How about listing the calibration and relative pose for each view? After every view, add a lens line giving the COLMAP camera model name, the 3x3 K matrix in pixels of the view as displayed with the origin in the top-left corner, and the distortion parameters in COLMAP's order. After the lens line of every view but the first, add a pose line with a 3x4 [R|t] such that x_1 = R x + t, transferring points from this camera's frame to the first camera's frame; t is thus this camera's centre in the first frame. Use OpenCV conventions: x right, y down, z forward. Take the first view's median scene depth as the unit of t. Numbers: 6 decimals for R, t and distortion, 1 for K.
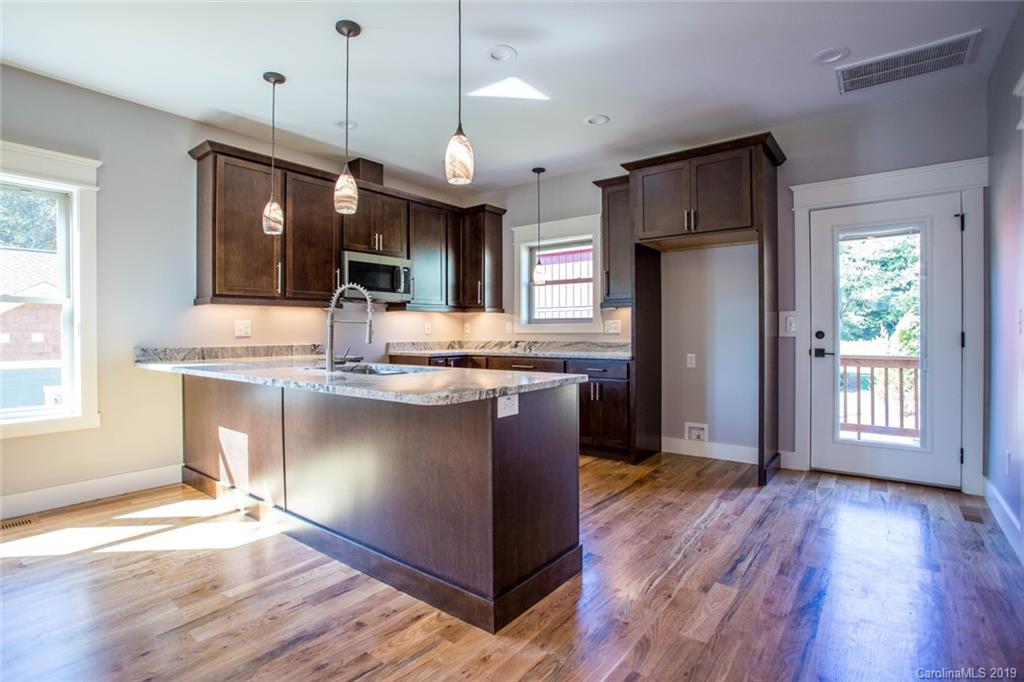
lens RADIAL K [[501.6, 0, 510.6], [0, 501.6, 336.4], [0, 0, 1]] dist [-0.076583, 0.034610]
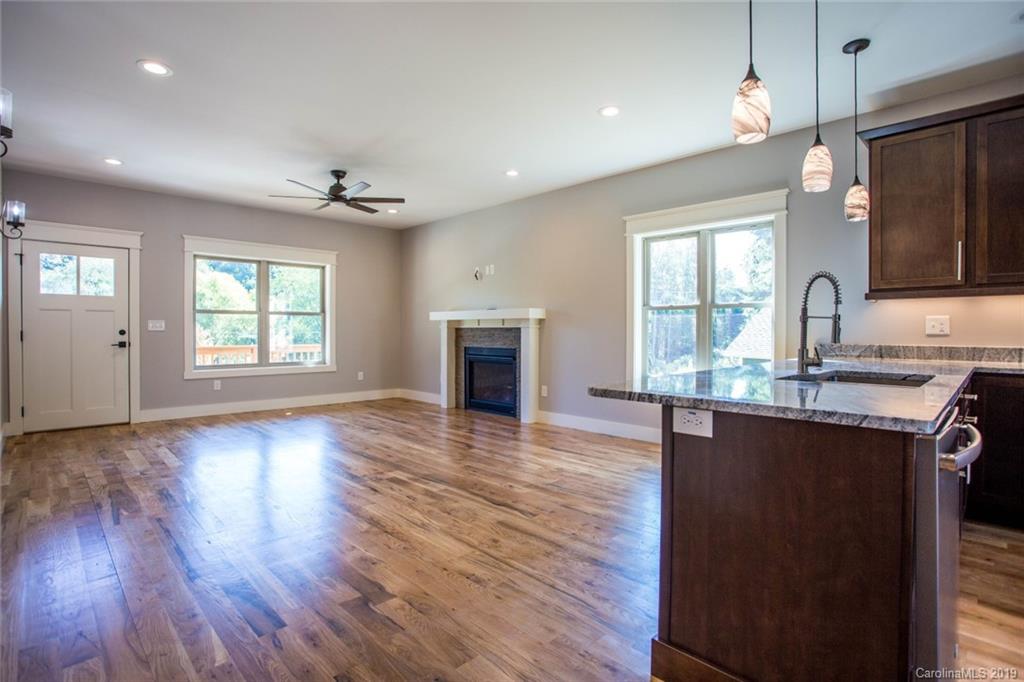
lens RADIAL K [[501.6, 0, 510.6], [0, 501.6, 336.4], [0, 0, 1]] dist [-0.076583, 0.034610]
pose [[-0.134688, 0.016216, -0.990755, 0.394007], [-0.010988, 0.999780, 0.017857, -0.003671], [0.990827, 0.013291, -0.134480, 0.402267]]
